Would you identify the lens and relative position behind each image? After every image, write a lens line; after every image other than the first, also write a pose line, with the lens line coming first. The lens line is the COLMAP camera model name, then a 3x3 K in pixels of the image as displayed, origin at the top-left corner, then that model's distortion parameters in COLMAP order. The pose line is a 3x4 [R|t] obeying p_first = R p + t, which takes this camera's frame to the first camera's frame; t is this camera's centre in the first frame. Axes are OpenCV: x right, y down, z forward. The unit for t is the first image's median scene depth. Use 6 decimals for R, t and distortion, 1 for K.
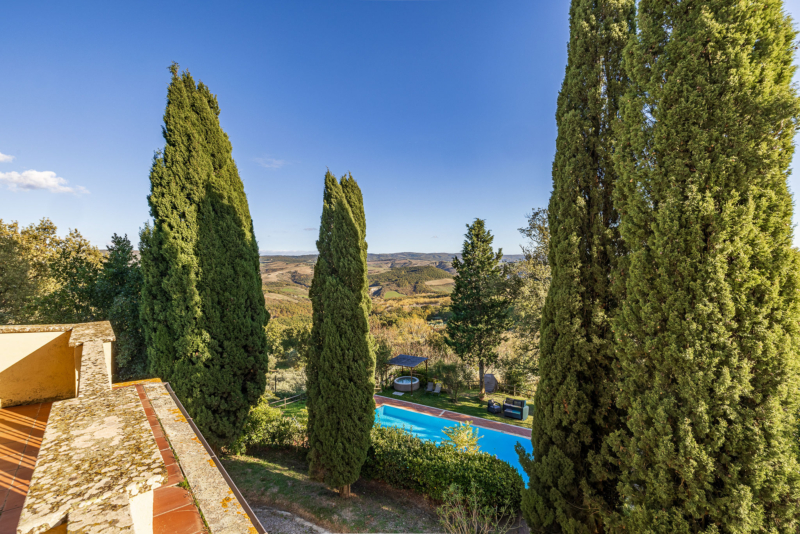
lens RADIAL K [[337.1, 0, 399.1], [0, 337.1, 273.2], [0, 0, 1]] dist [0.001327, 0.000743]
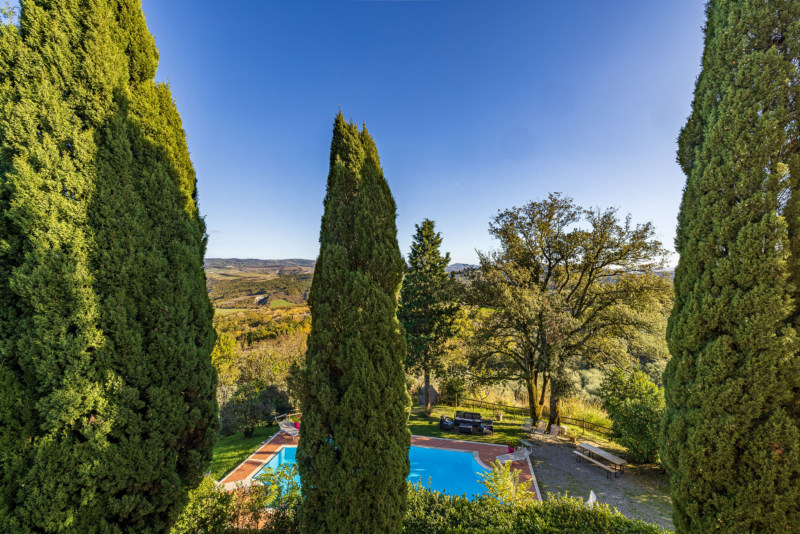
lens RADIAL K [[337.1, 0, 399.1], [0, 337.1, 273.2], [0, 0, 1]] dist [0.001327, 0.000743]
pose [[0.949332, 0.017515, 0.313785, -0.309862], [-0.010056, 0.999627, -0.025374, 0.026500], [-0.314113, 0.020932, 0.949155, 0.351016]]
